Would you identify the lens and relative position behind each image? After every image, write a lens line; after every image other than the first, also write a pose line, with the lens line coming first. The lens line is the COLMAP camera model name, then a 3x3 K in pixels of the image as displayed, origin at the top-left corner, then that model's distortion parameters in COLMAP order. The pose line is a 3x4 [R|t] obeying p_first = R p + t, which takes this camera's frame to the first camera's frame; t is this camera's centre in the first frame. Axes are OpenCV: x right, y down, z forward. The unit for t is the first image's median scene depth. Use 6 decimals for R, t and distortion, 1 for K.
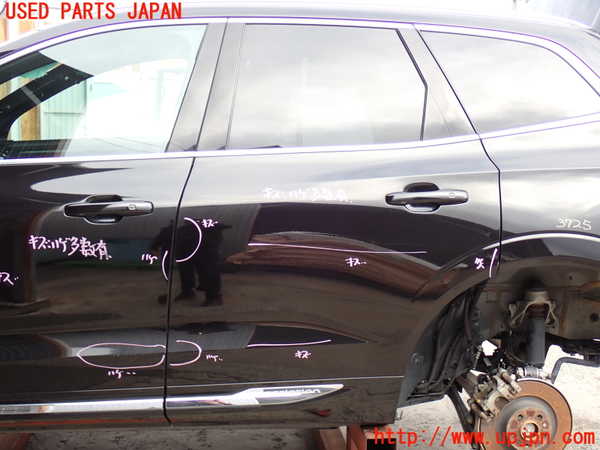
lens RADIAL K [[928.8, 0, 300.0], [0, 928.8, 225.0], [0, 0, 1]] dist [0.041382, 0.061517]
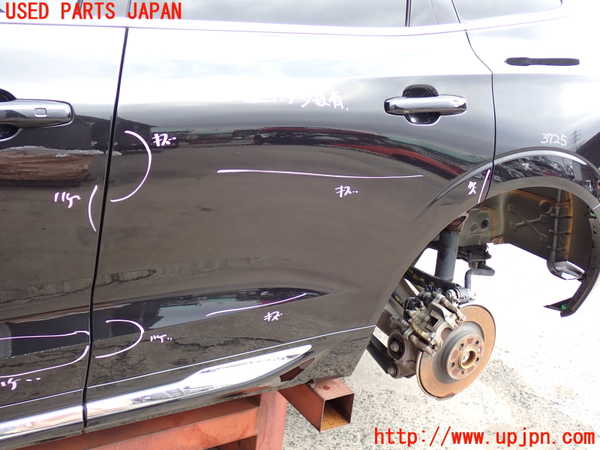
lens RADIAL K [[709.3, 0, 300.0], [0, 709.3, 225.0], [0, 0, 1]] dist [0.026018, -0.004208]
pose [[0.892061, -0.047478, 0.449415, -0.225704], [-0.045346, 0.980043, 0.193544, -0.041063], [-0.449635, -0.193032, 0.872105, 0.511438]]
